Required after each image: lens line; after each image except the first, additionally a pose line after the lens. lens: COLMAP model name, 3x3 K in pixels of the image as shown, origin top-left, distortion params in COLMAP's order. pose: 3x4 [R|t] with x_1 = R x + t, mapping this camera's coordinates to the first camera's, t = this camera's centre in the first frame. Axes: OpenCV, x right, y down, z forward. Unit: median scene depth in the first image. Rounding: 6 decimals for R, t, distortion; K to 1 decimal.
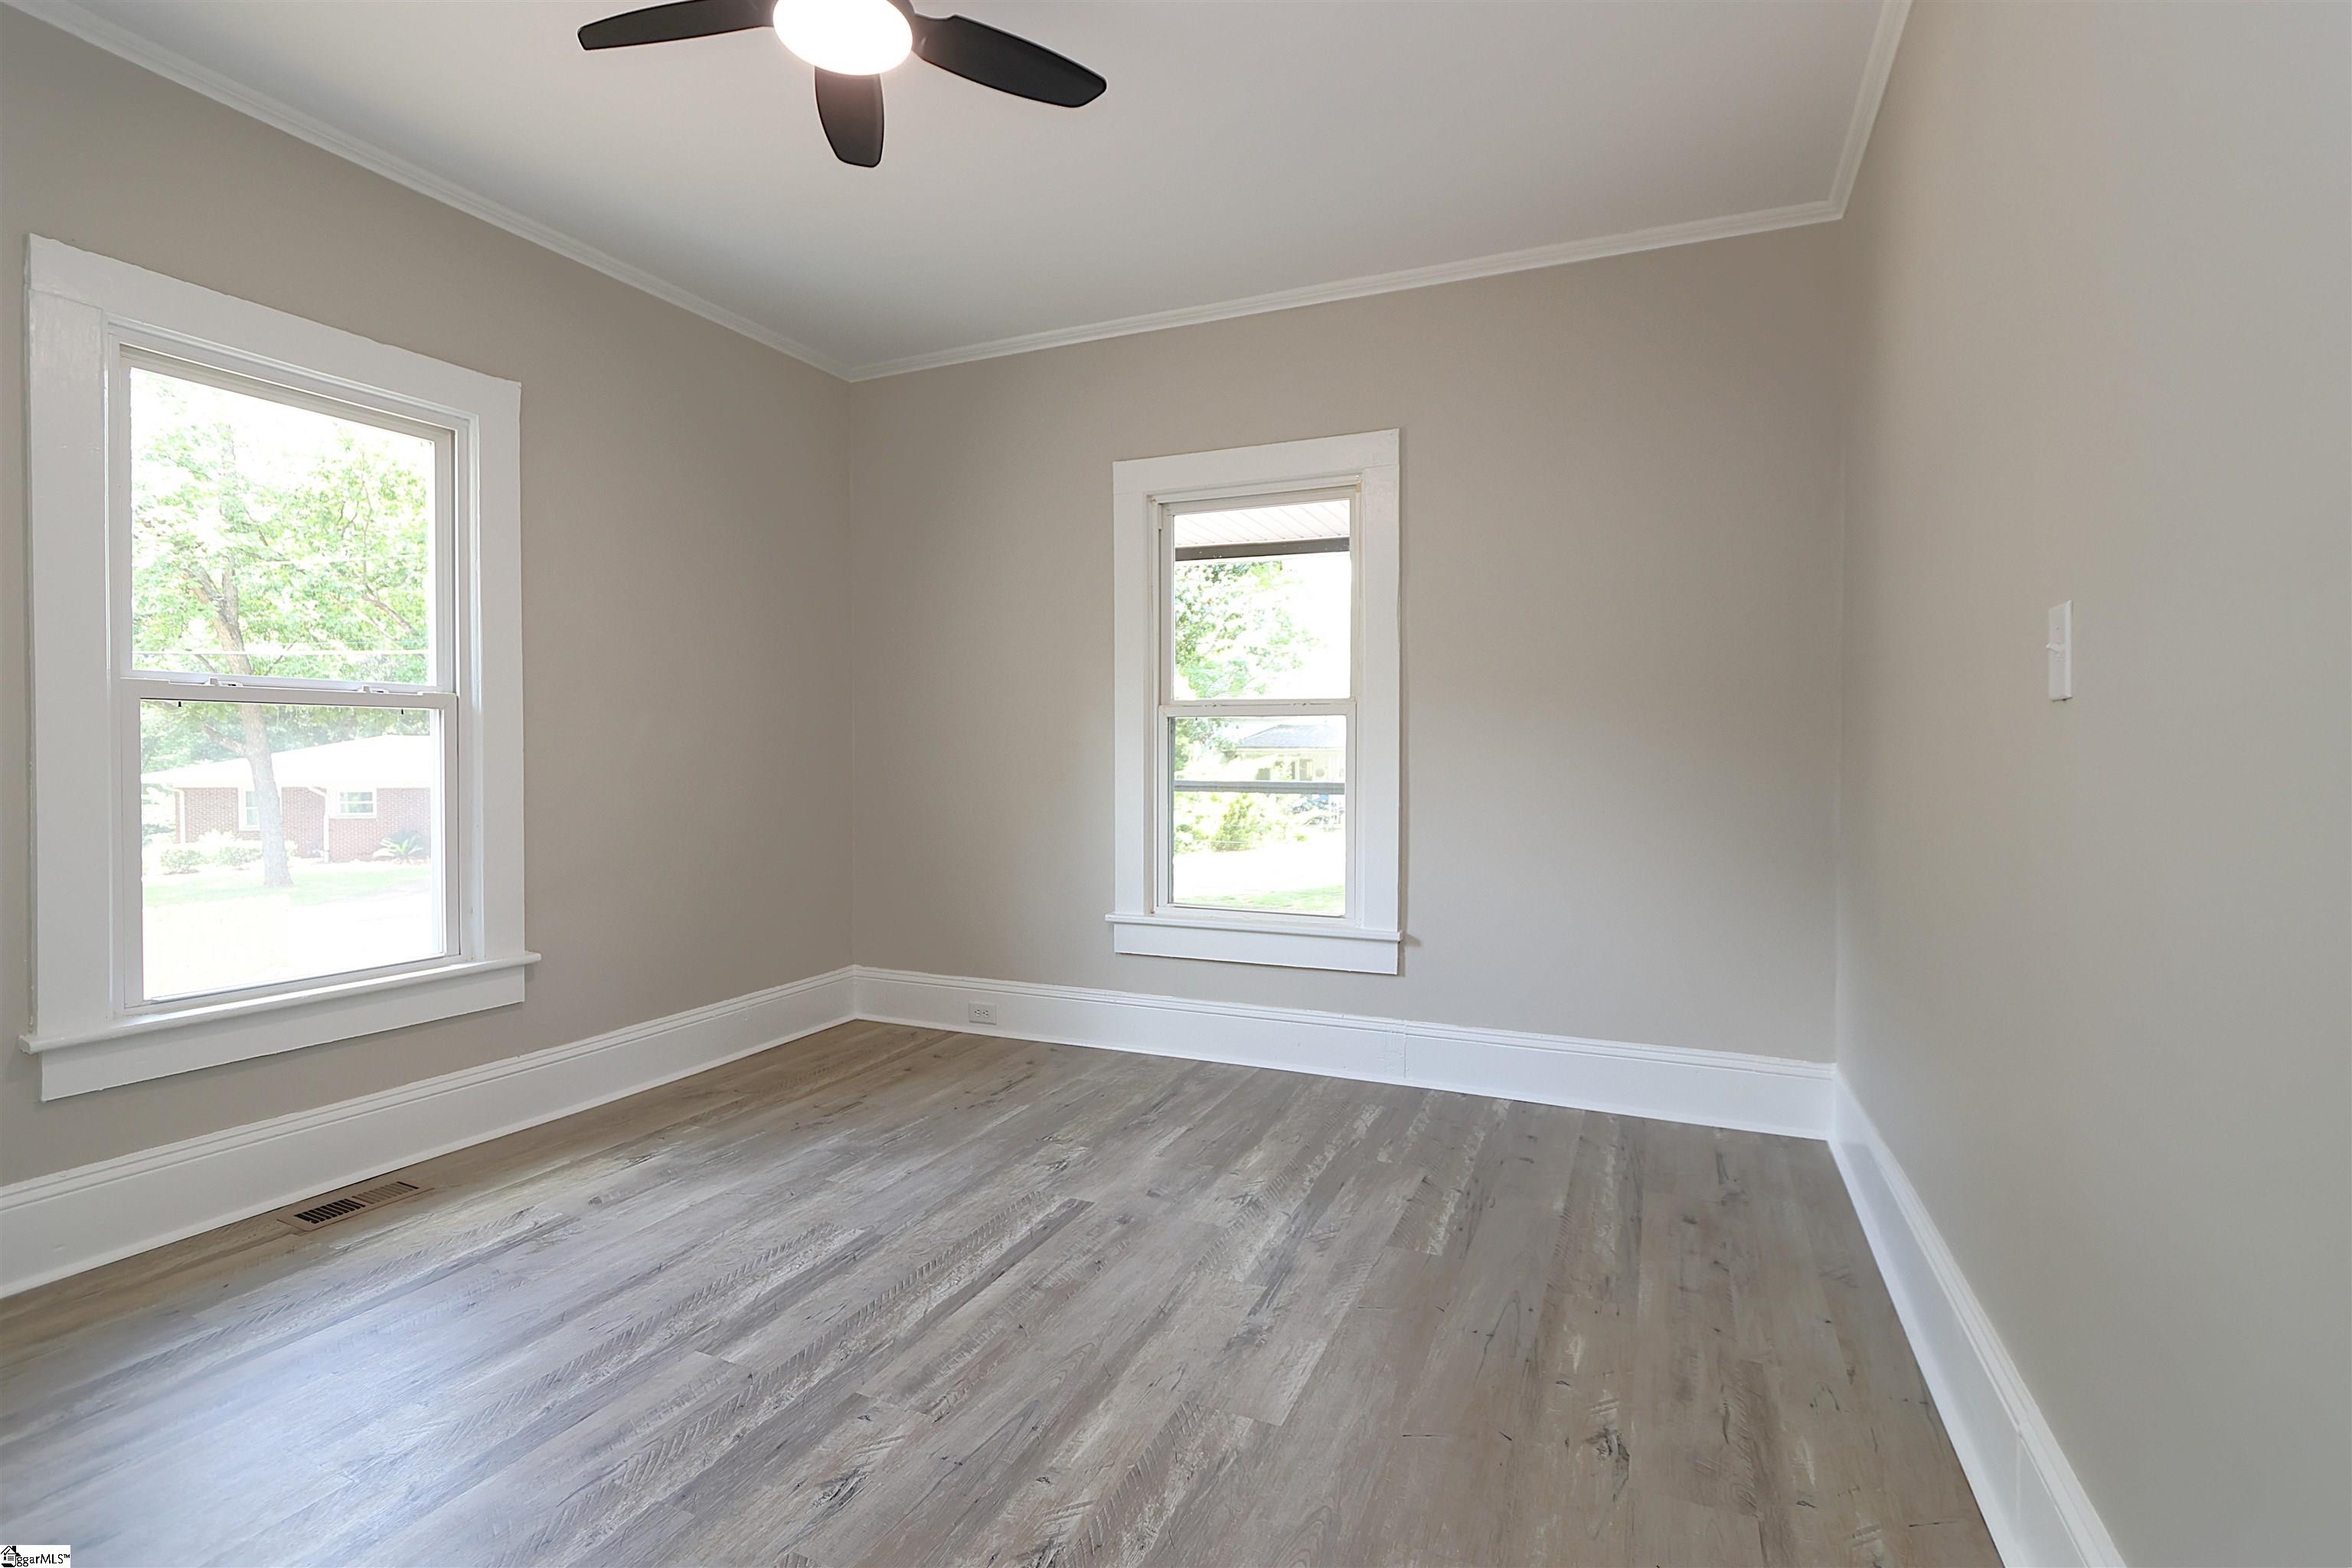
lens RADIAL K [[1130.1, 0, 1167.8], [0, 1130.1, 775.6], [0, 0, 1]] dist [-0.016902, 0.001503]
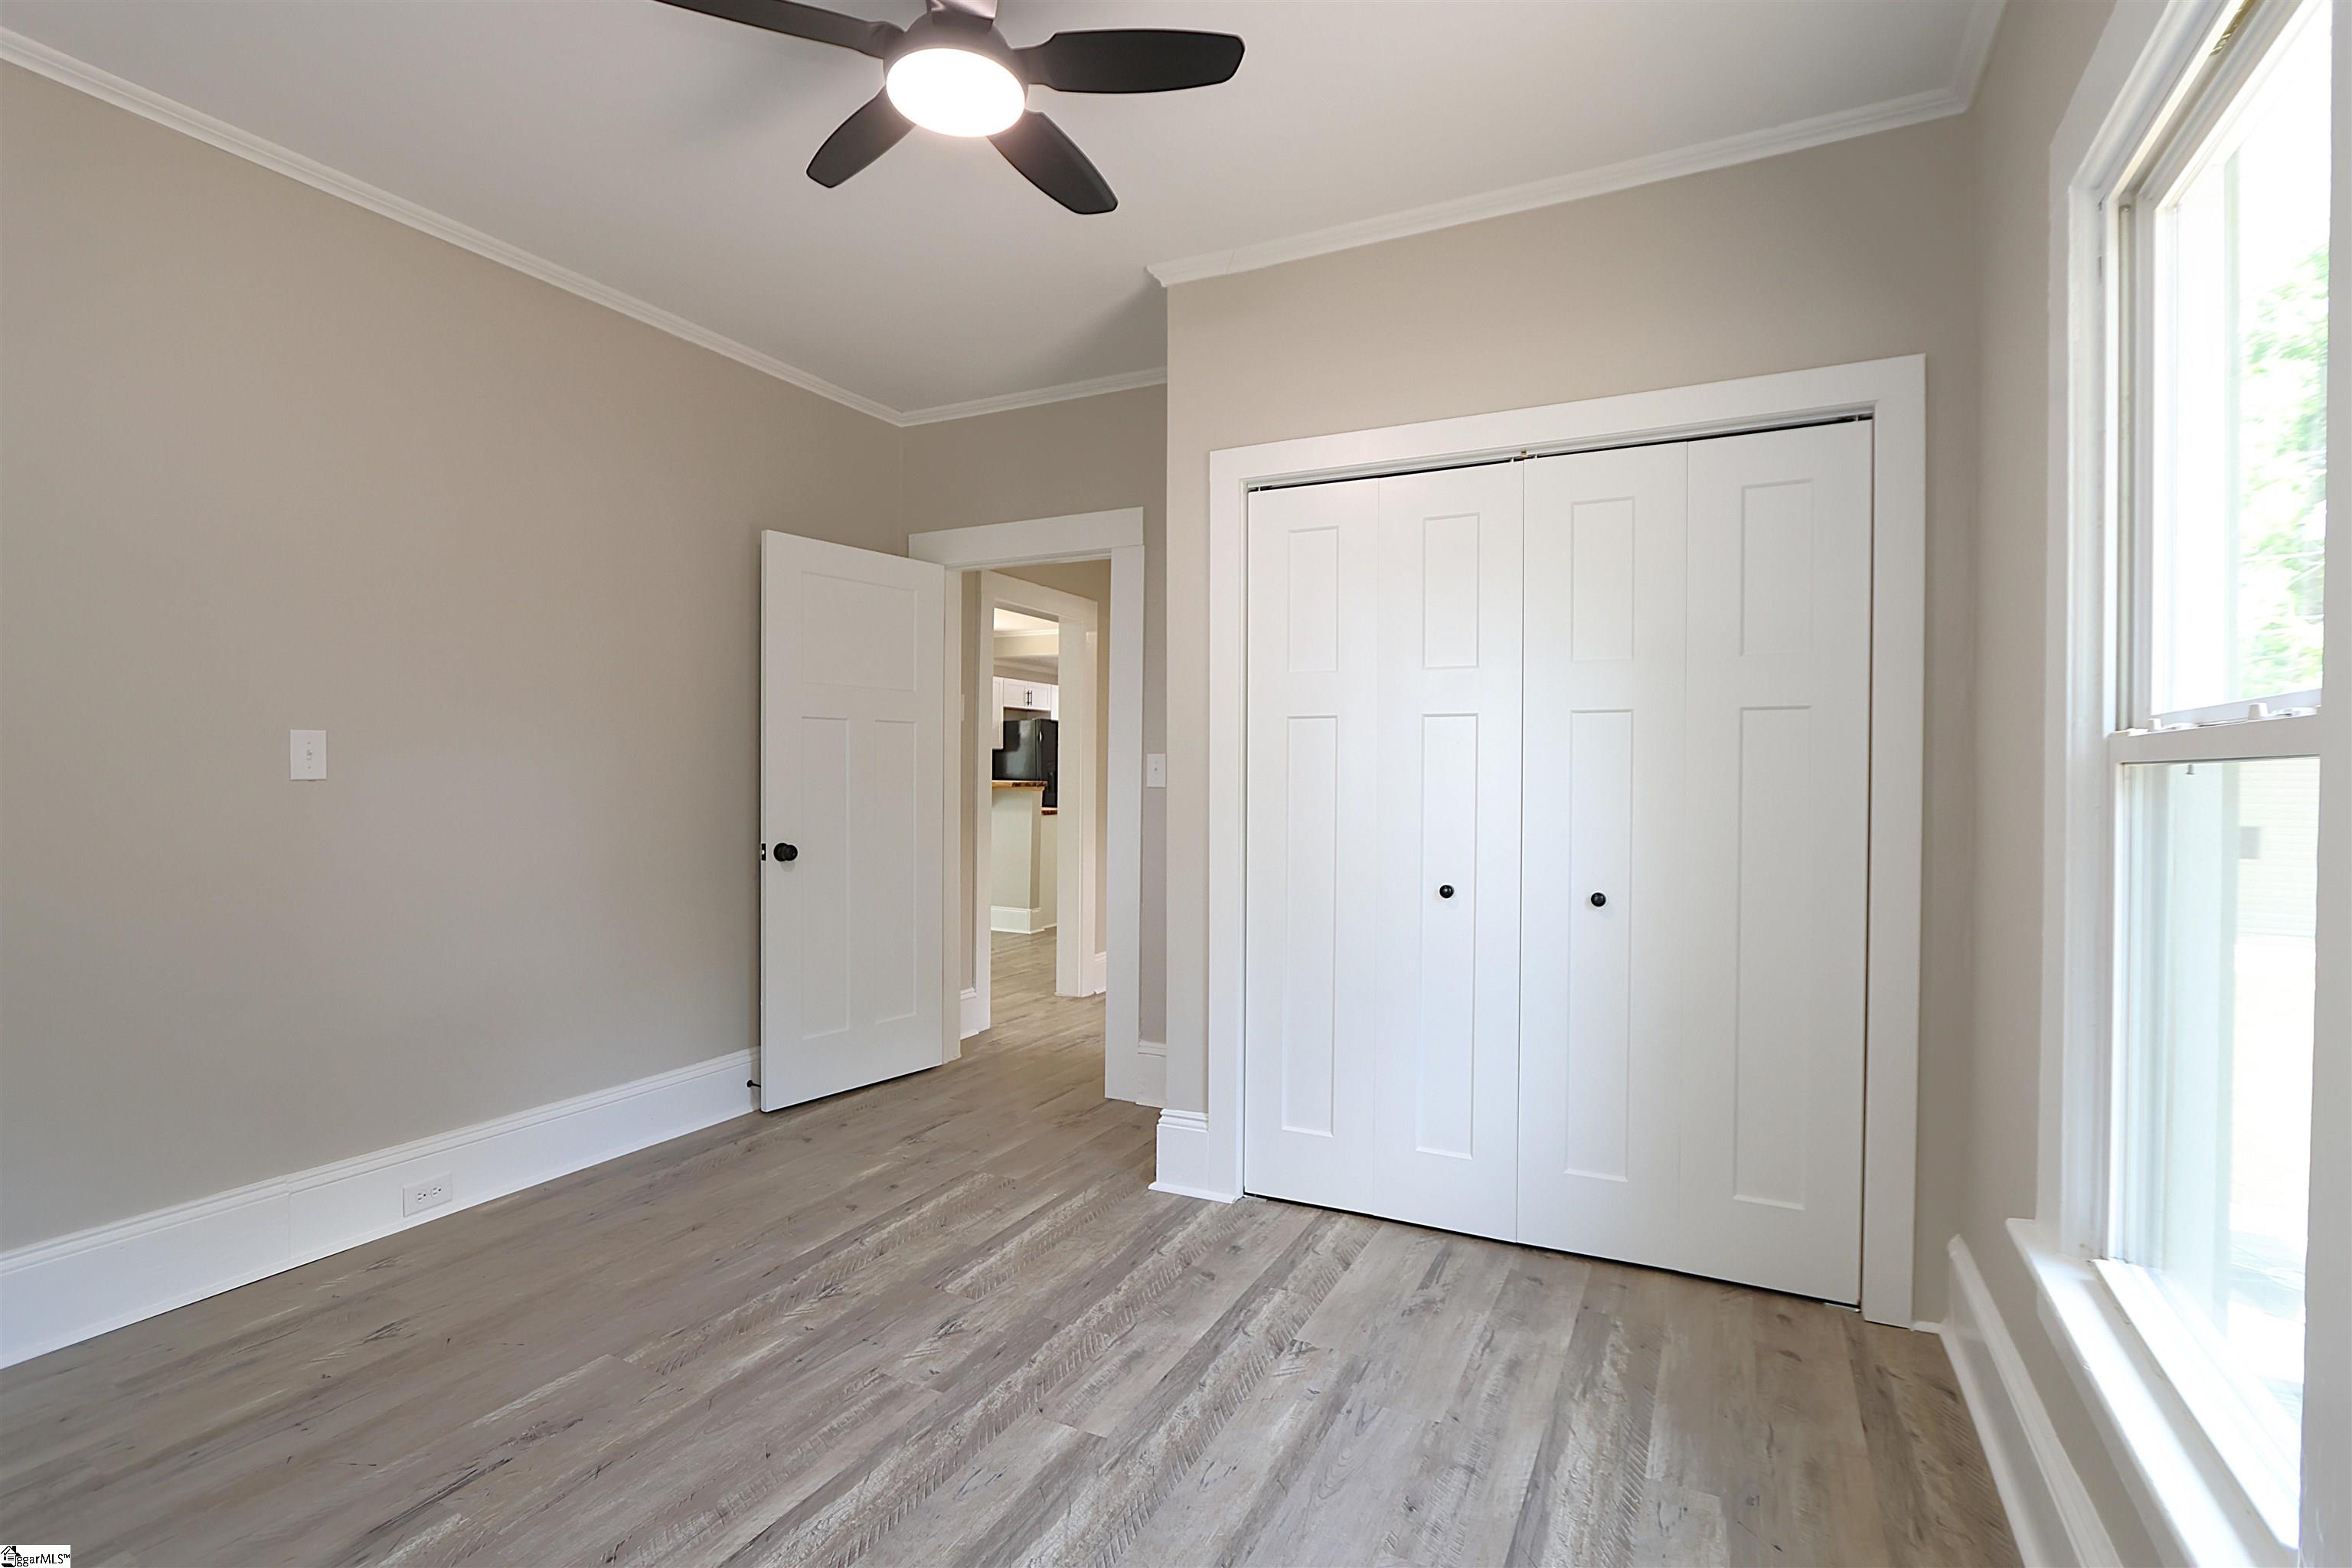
lens RADIAL K [[1085.1, 0, 1144.5], [0, 1085.1, 794.7], [0, 0, 1]] dist [-0.018534, 0.001983]
pose [[-0.998183, -0.008603, 0.059644, -0.378053], [-0.006194, 0.999162, 0.040453, -0.064860], [-0.059942, 0.040010, -0.997400, 1.431420]]
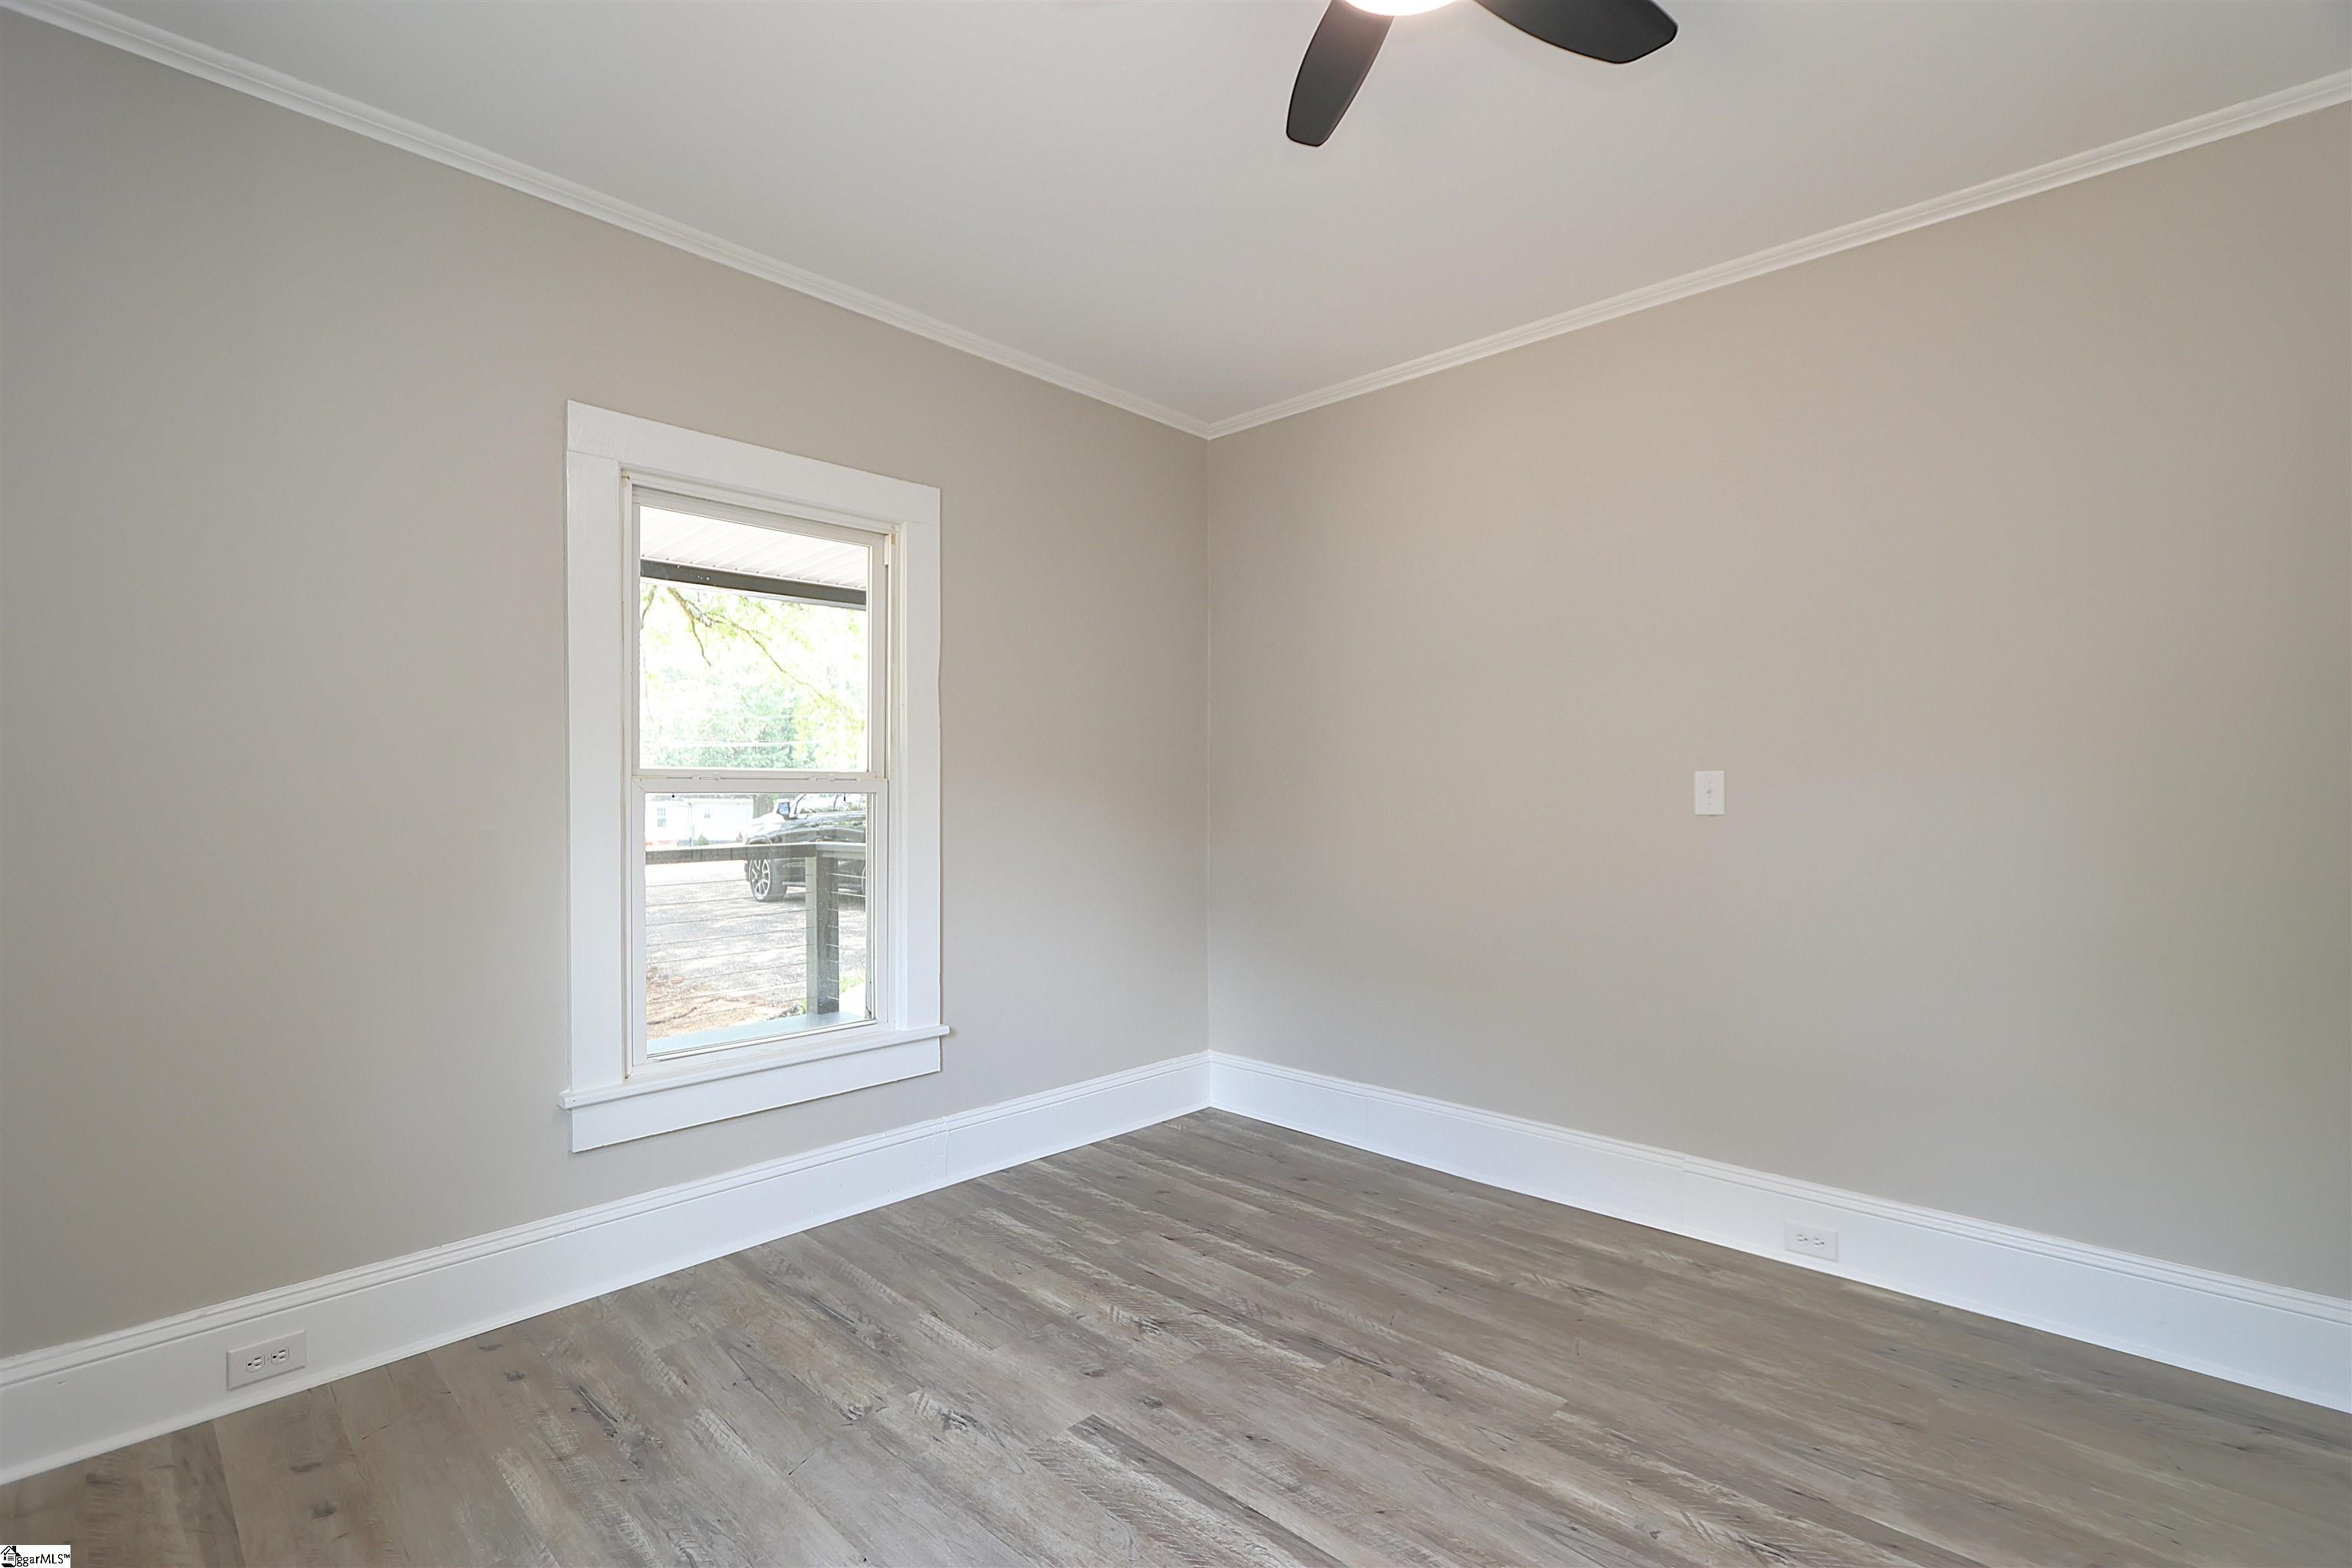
lens RADIAL K [[1085.1, 0, 1212.4], [0, 1085.1, 791.9], [0, 0, 1]] dist [-0.018534, 0.001983]
pose [[0.304411, -0.003416, 0.952535, -0.769304], [0.016905, 0.999855, -0.001817, -0.064666], [-0.952391, 0.016656, 0.304425, 0.670248]]
